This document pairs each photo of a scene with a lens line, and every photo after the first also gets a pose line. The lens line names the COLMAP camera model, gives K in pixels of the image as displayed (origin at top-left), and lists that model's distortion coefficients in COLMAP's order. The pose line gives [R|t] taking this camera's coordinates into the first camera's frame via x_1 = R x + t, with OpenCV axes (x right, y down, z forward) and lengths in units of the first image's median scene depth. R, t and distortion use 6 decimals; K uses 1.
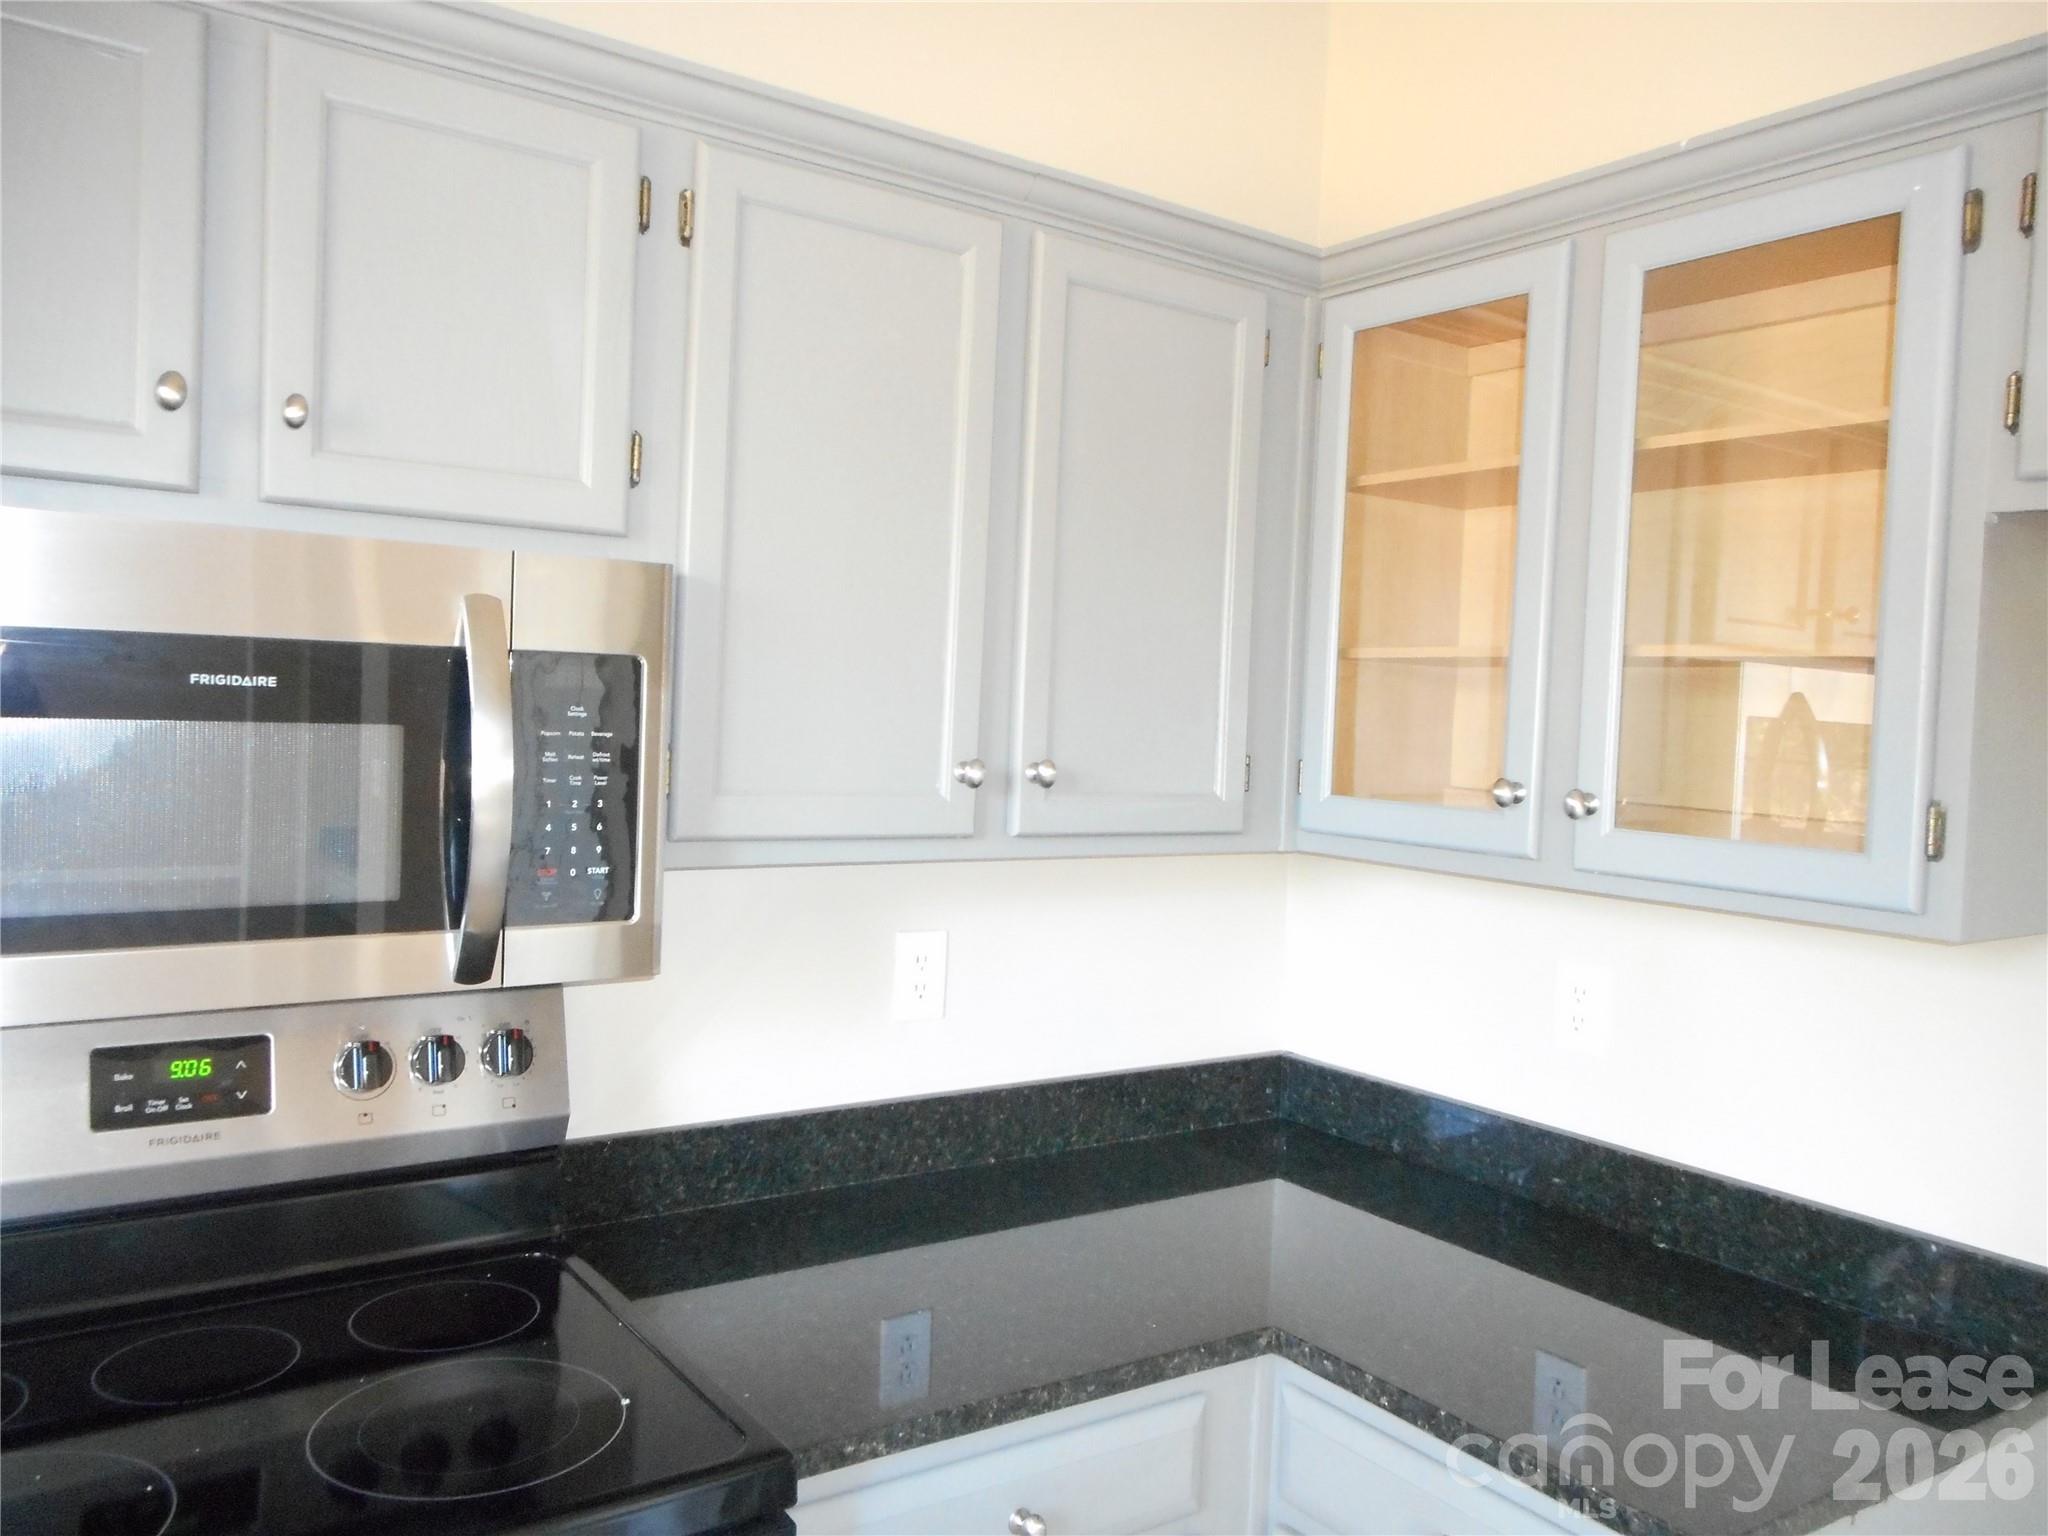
lens RADIAL K [[1554.8, 0, 1025.0], [0, 1554.8, 774.9], [0, 0, 1]] dist [0.017645, -0.007823]
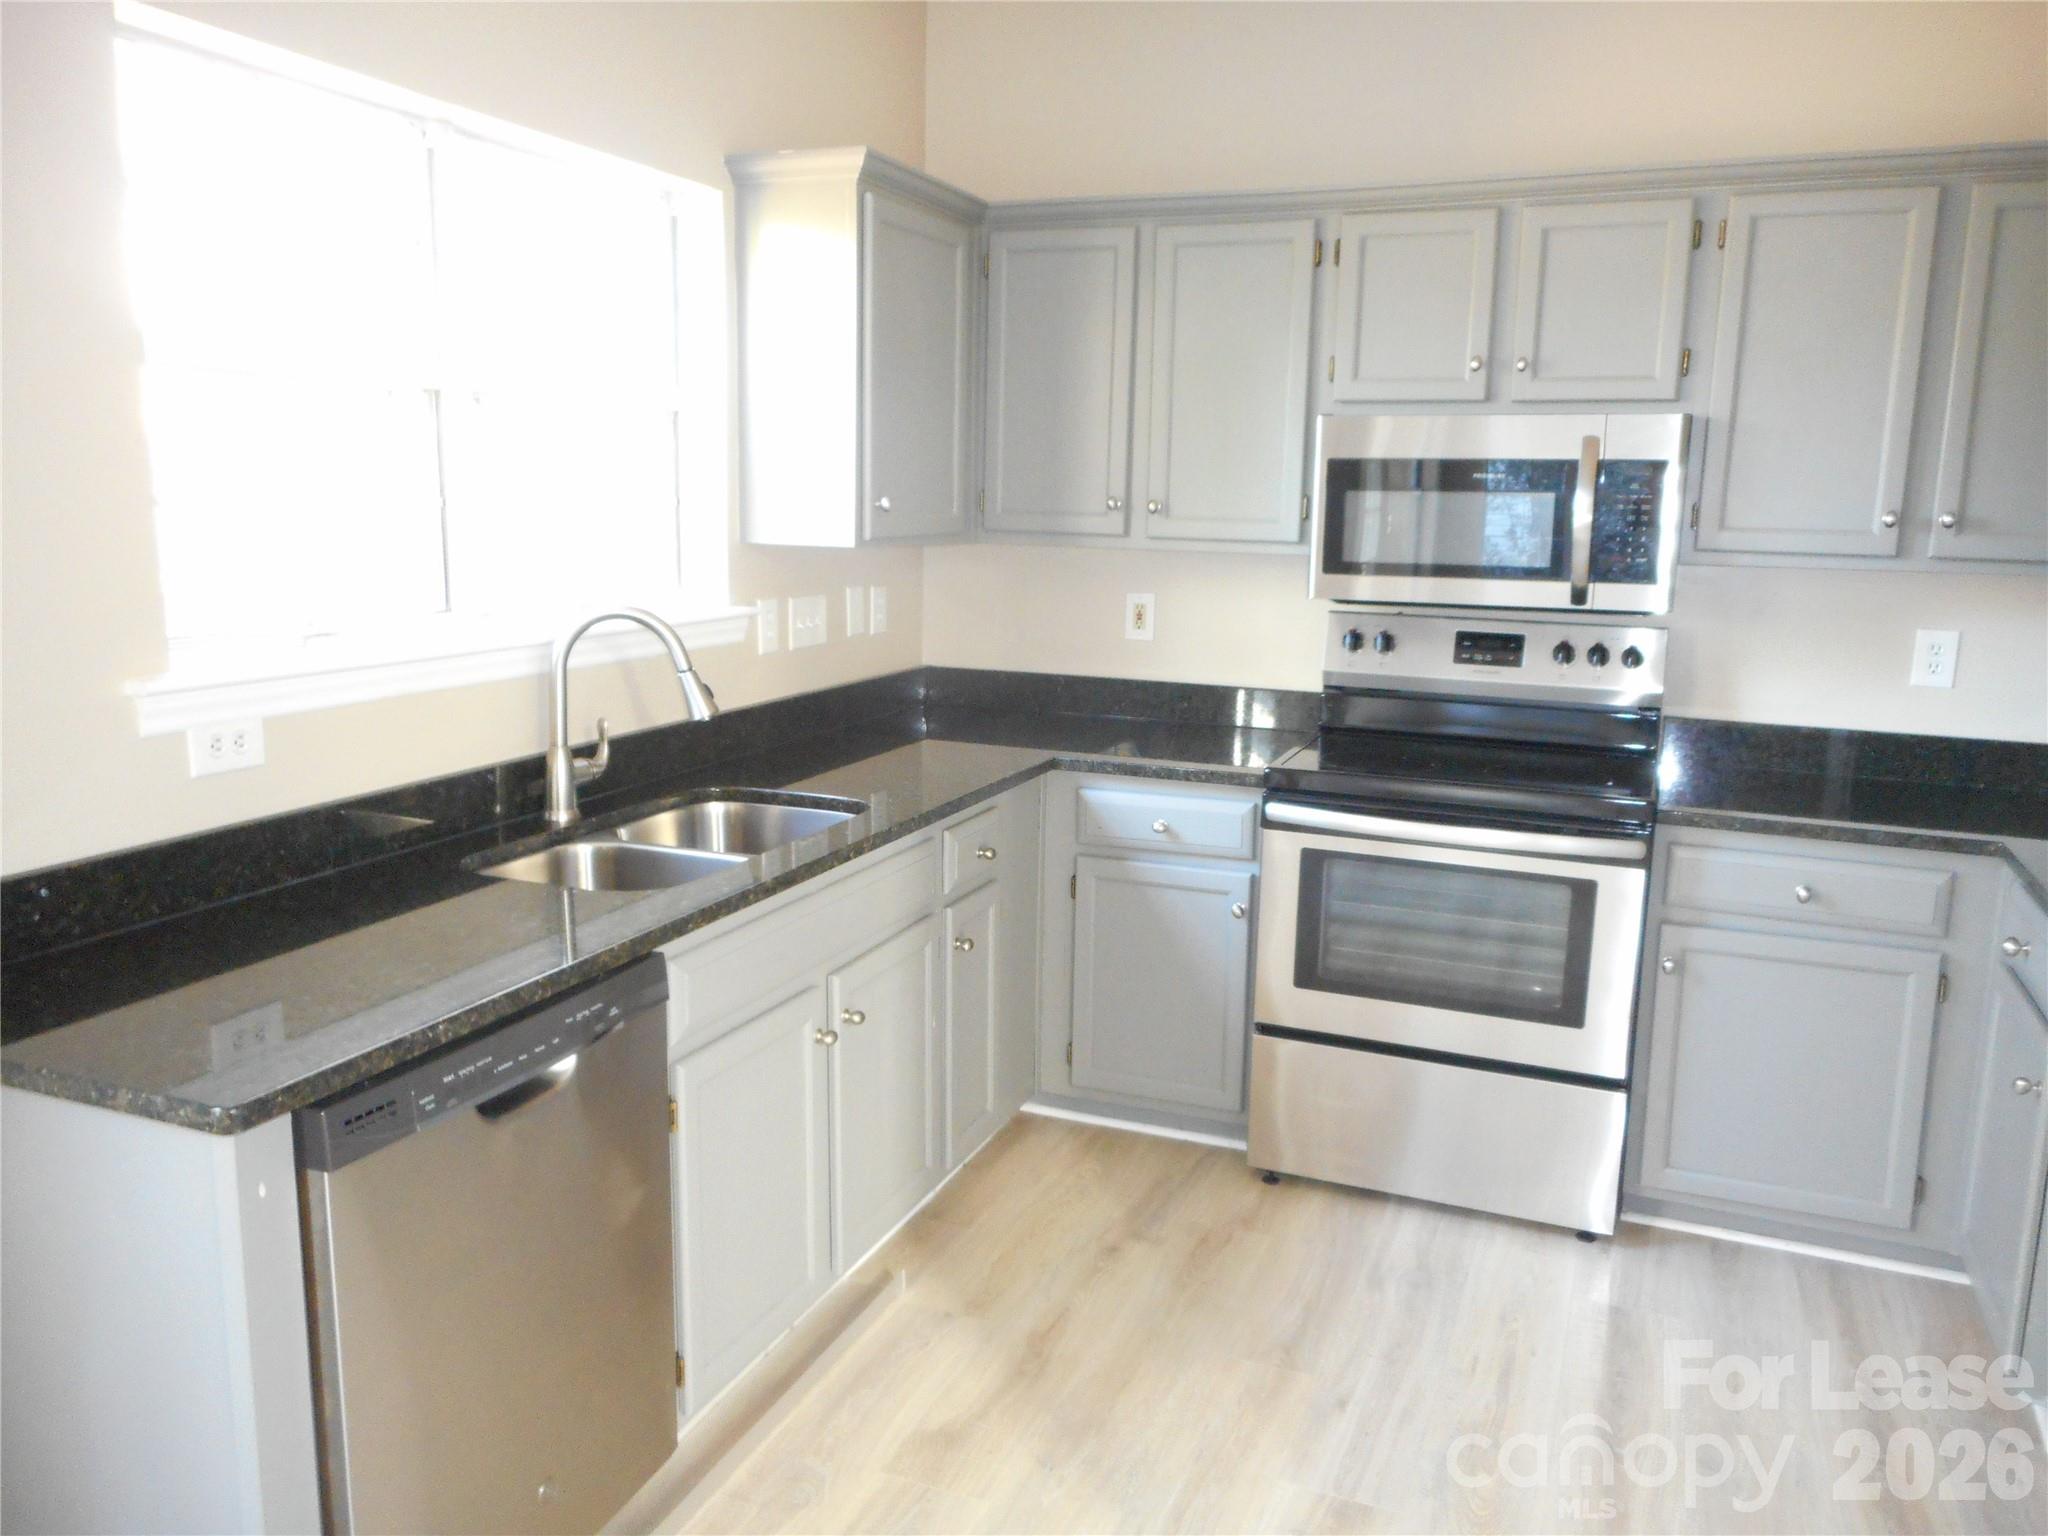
lens RADIAL K [[1554.8, 0, 1009.4], [0, 1554.8, 780.1], [0, 0, 1]] dist [0.017645, -0.007823]
pose [[0.519754, 0.134019, -0.843739, 1.122694], [-0.033509, 0.990057, 0.136618, 0.094623], [0.853659, -0.042735, 0.519077, -0.876617]]
